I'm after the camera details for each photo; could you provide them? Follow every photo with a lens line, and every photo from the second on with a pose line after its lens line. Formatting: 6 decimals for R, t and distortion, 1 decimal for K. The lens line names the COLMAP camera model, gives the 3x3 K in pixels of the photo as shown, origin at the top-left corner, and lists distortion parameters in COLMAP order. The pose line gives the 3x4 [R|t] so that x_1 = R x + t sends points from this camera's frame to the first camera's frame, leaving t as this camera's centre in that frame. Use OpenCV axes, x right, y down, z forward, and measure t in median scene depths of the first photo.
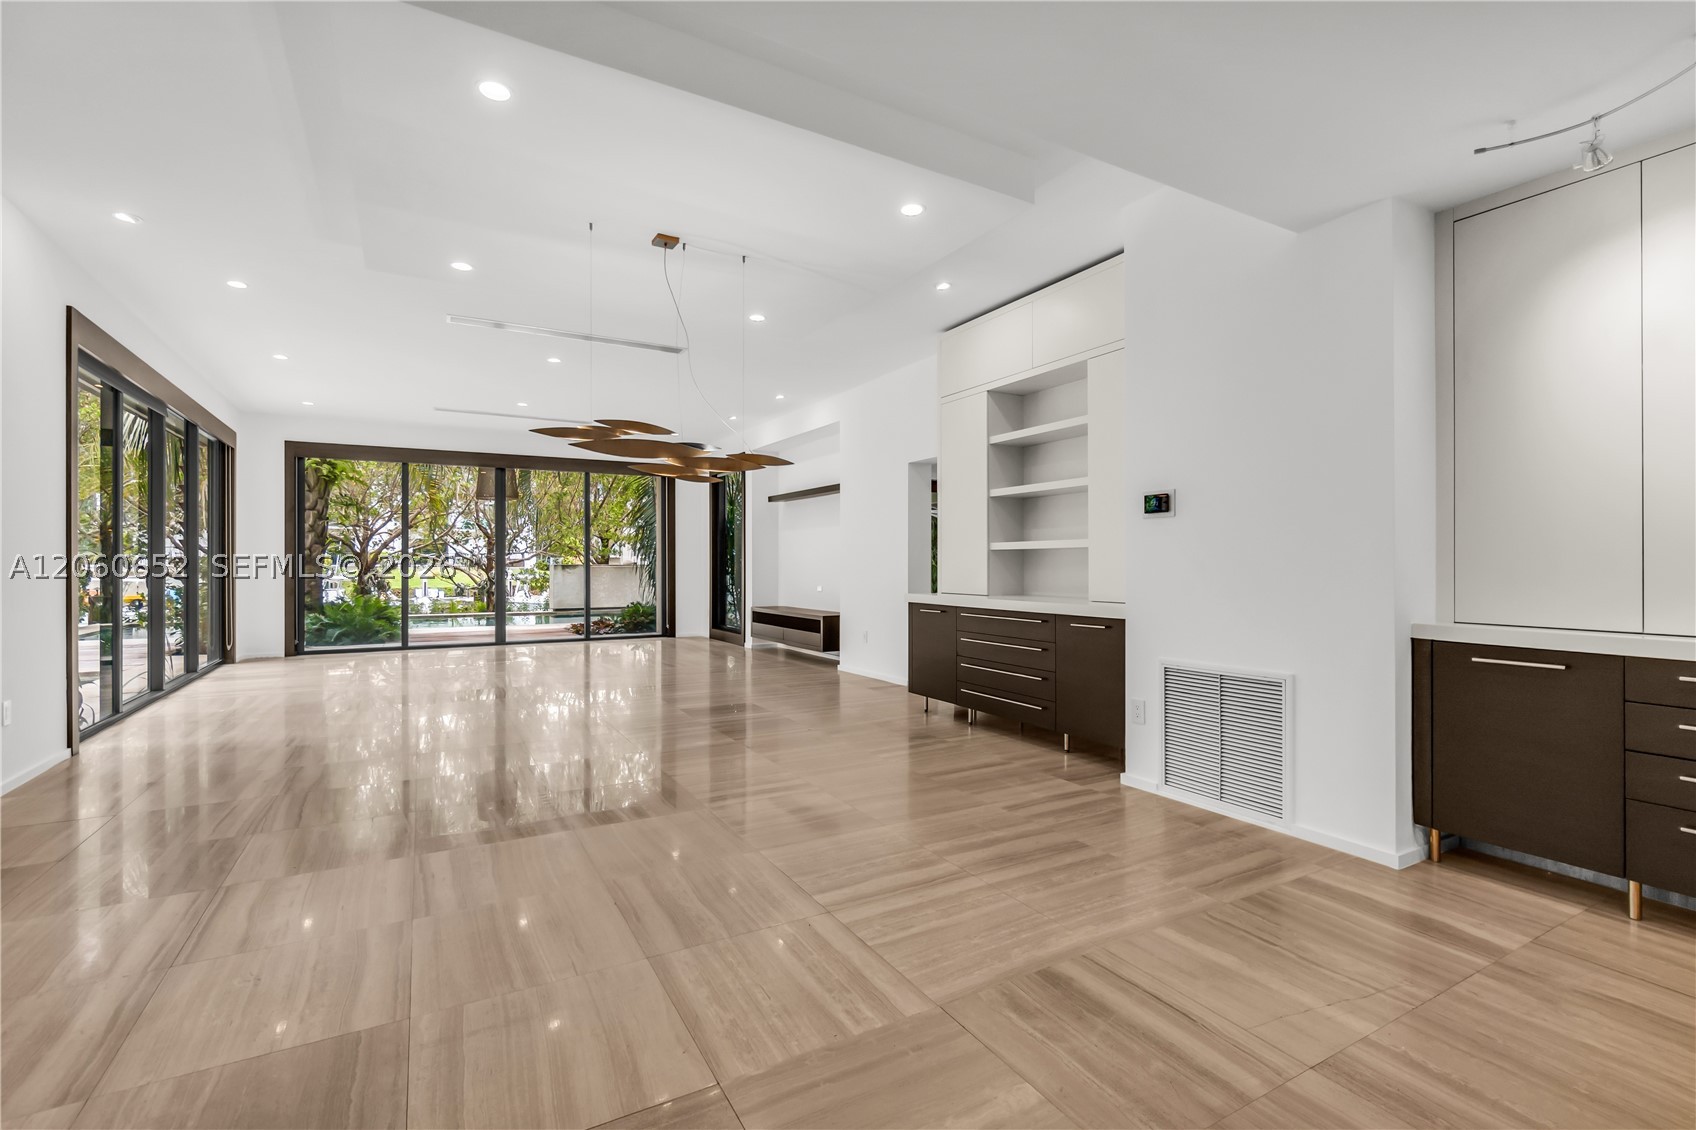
lens RADIAL K [[754.5, 0, 848.9], [0, 754.5, 565.7], [0, 0, 1]] dist [-0.004187, 0.000515]
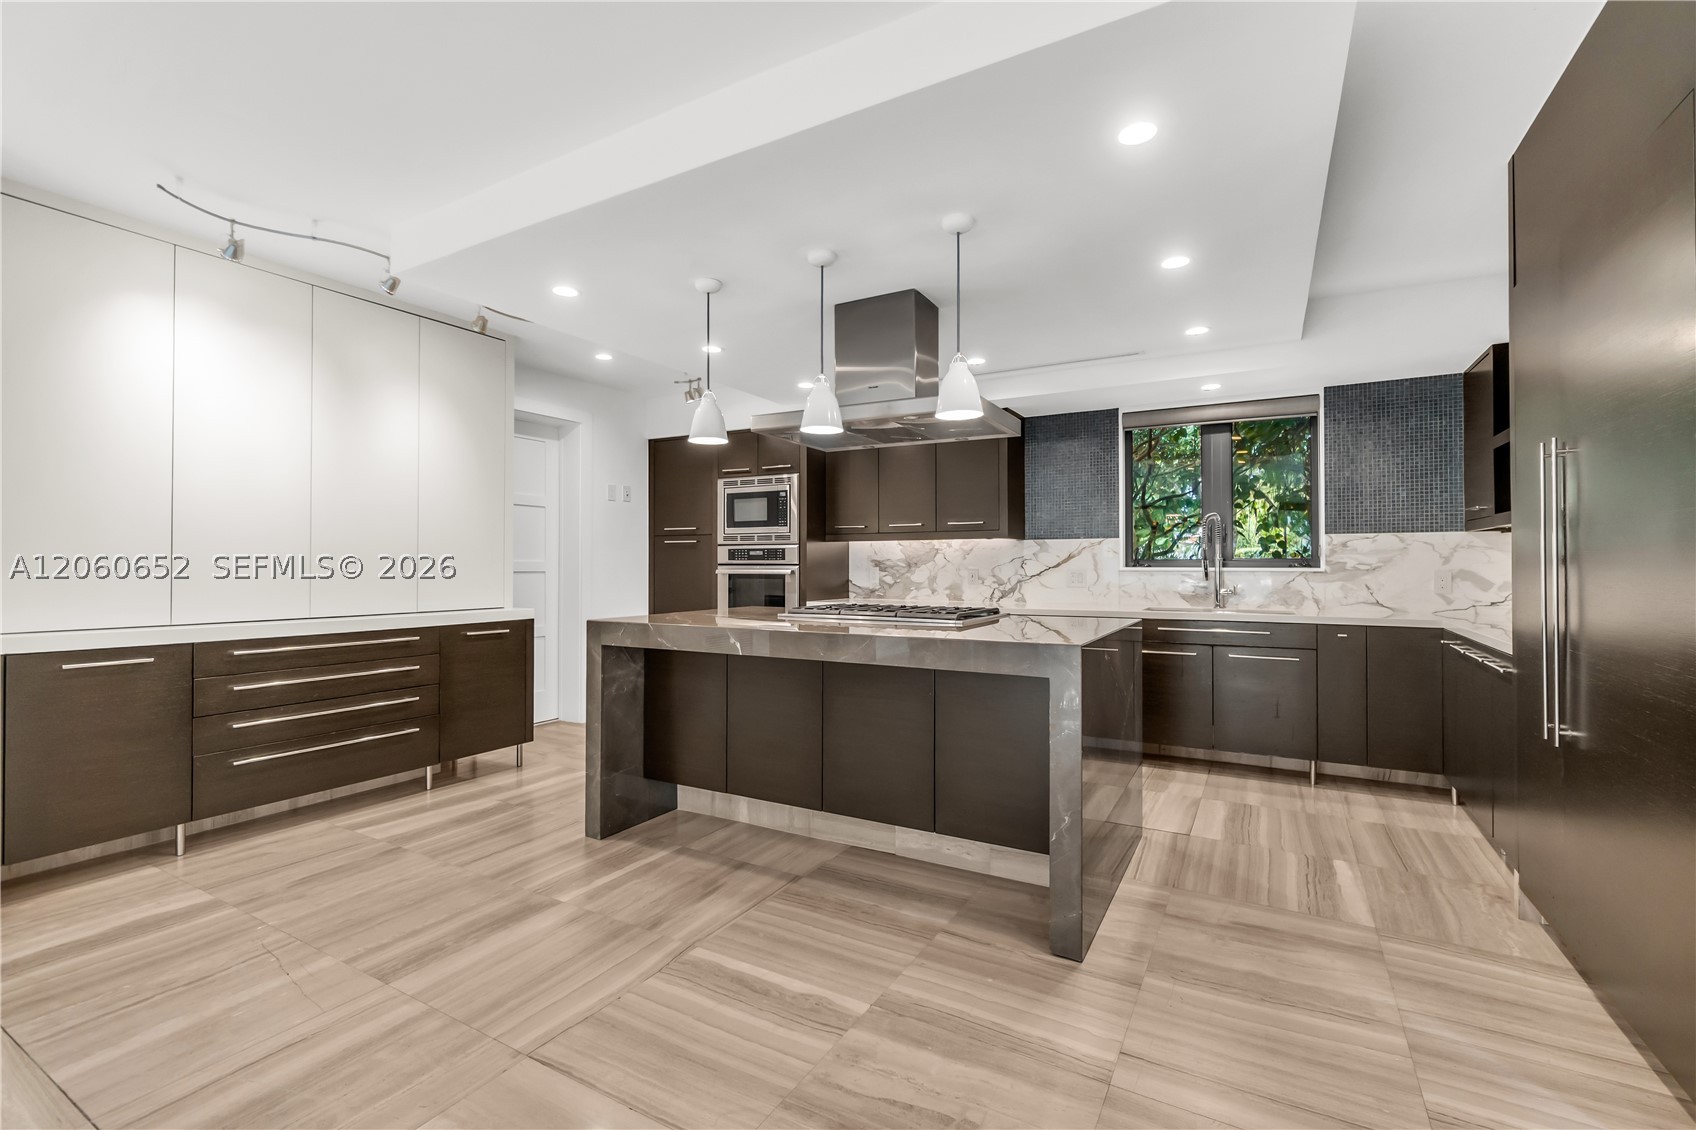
lens RADIAL K [[754.5, 0, 830.2], [0, 754.5, 559.7], [0, 0, 1]] dist [-0.004187, 0.000515]
pose [[-0.501215, 0.007497, 0.865290, -0.222505], [-0.000886, 0.999957, -0.009177, -0.001802], [-0.865322, -0.005367, -0.501187, 0.276423]]
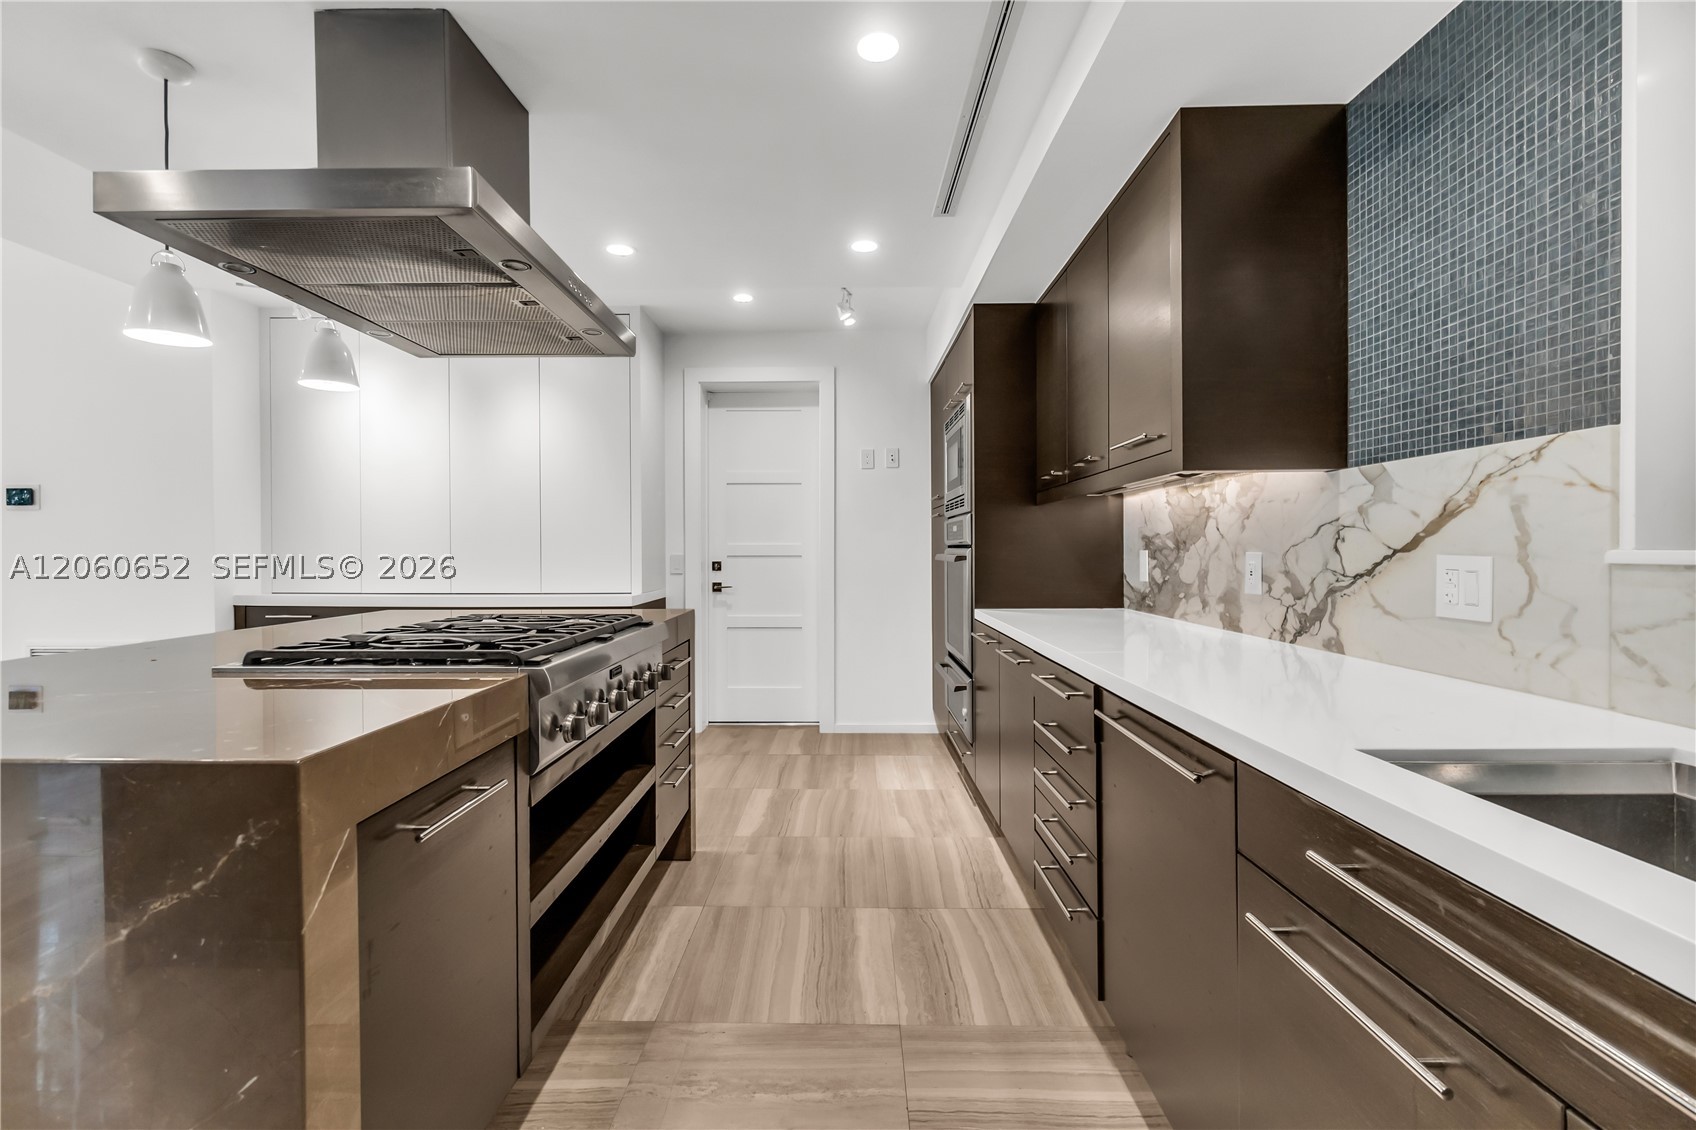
lens RADIAL K [[754.5, 0, 841.0], [0, 754.5, 556.6], [0, 0, 1]] dist [-0.004187, 0.000515]
pose [[0.507919, -0.008637, 0.861362, 0.055146], [0.001881, 0.999958, 0.008917, -0.001636], [-0.861403, -0.002909, 0.507914, -0.314149]]
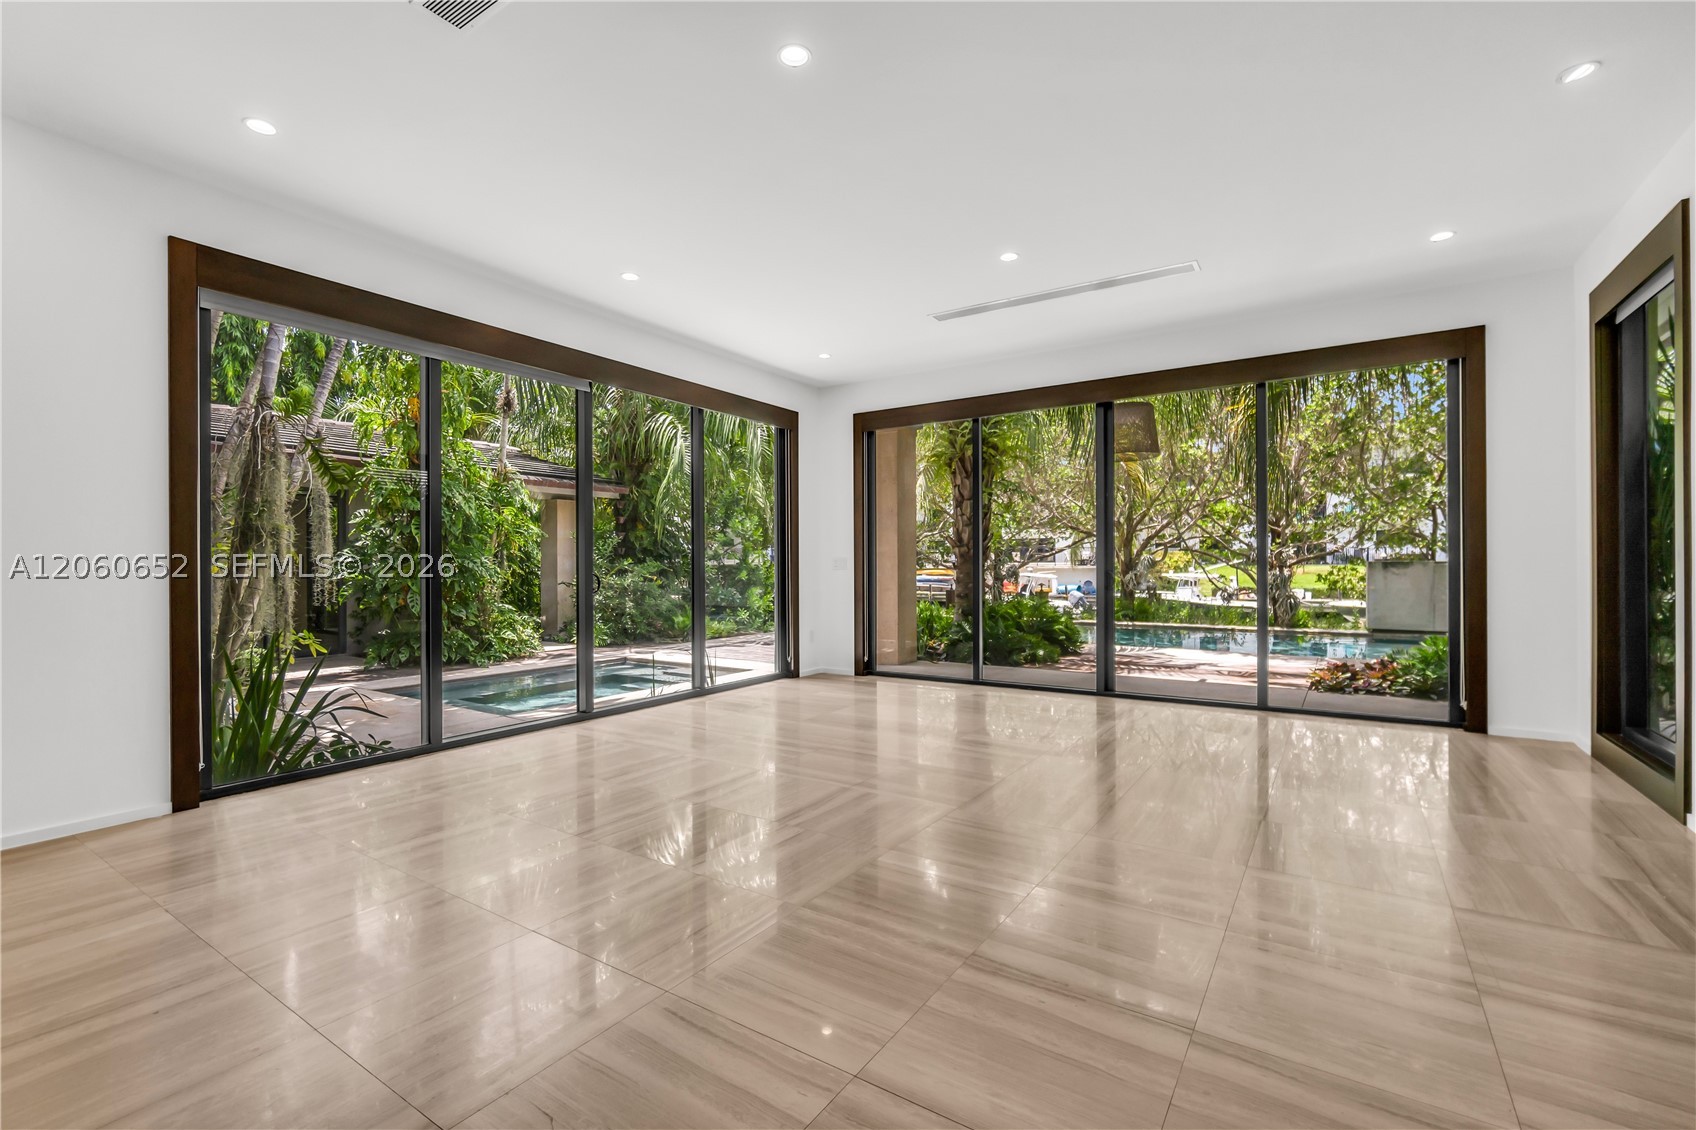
lens RADIAL K [[754.5, 0, 837.7], [0, 754.5, 566.3], [0, 0, 1]] dist [-0.004187, 0.000515]
pose [[0.441983, 0.001816, -0.897022, -0.025434], [0.002411, 0.999992, 0.003213, -0.002754], [0.897020, -0.003583, 0.441975, 0.911994]]
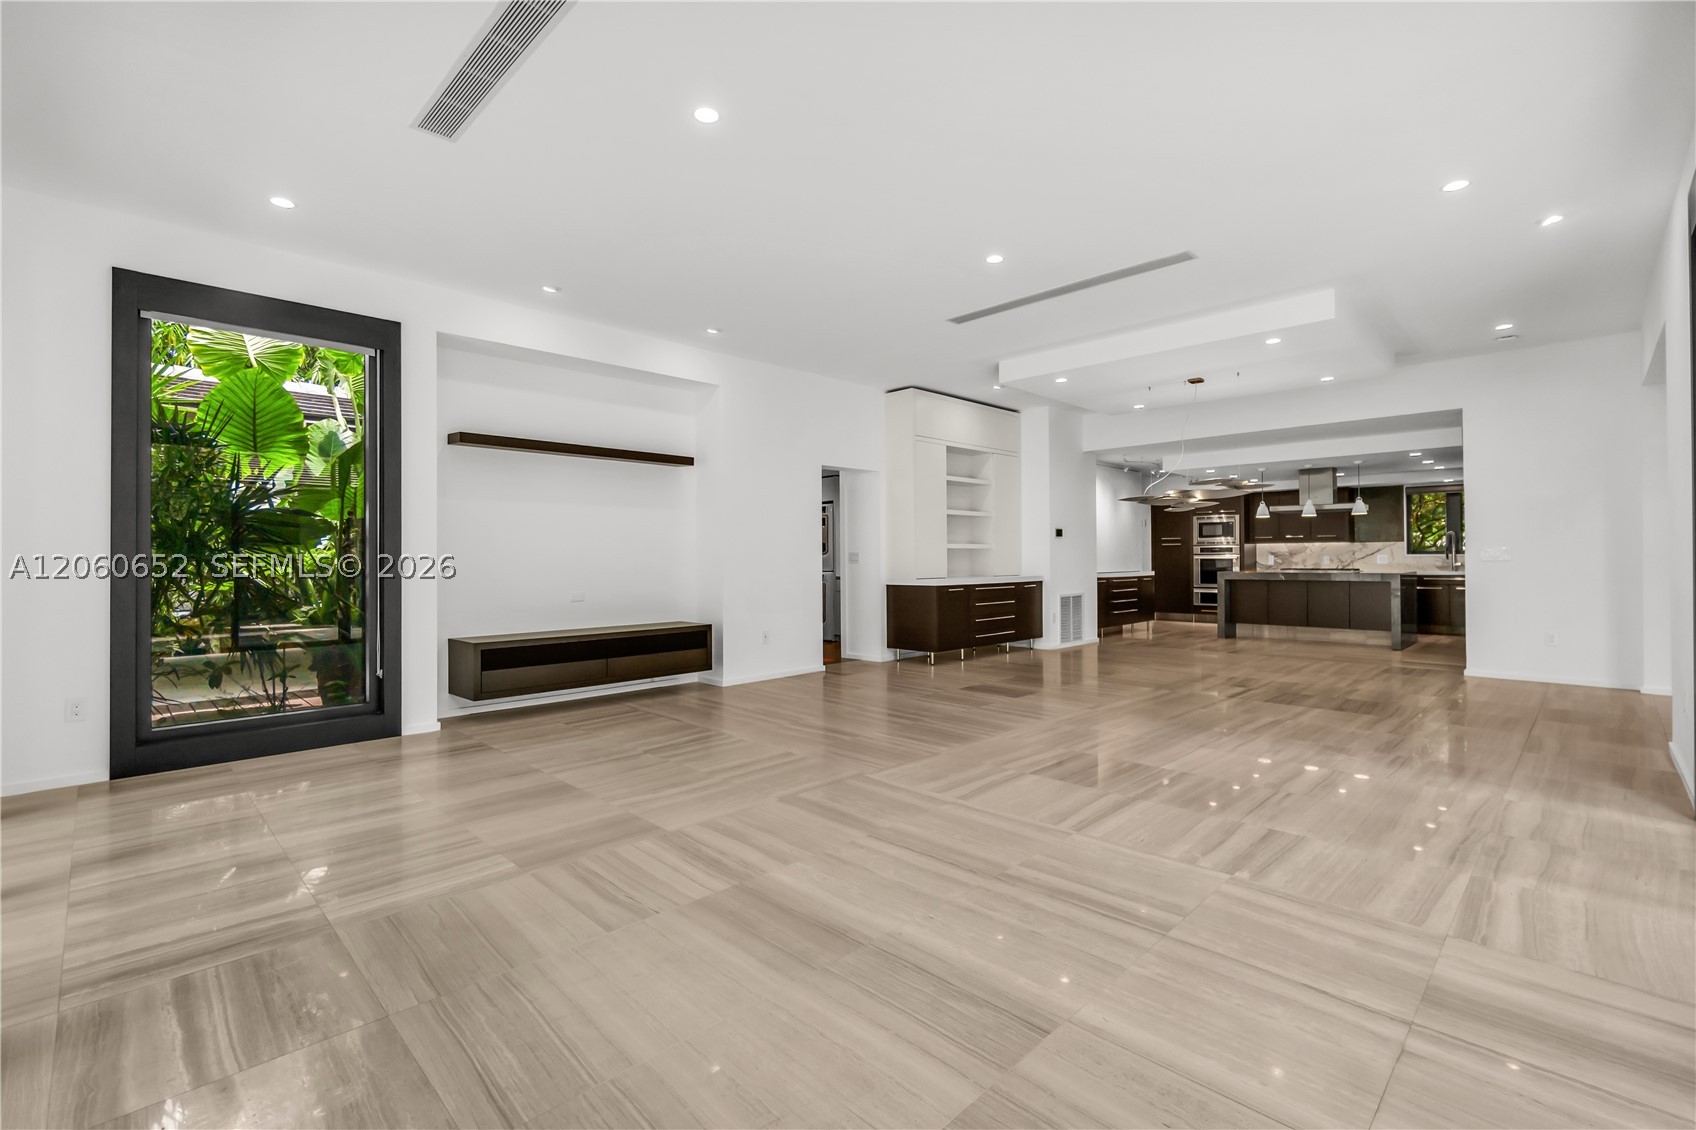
lens RADIAL K [[754.5, 0, 819.5], [0, 754.5, 545.9], [0, 0, 1]] dist [-0.004187, 0.000515]
pose [[-0.248127, 0.015252, 0.968607, -1.095878], [0.005257, 0.999883, -0.014398, -0.003391], [-0.968713, 0.001519, -0.248178, 1.431992]]
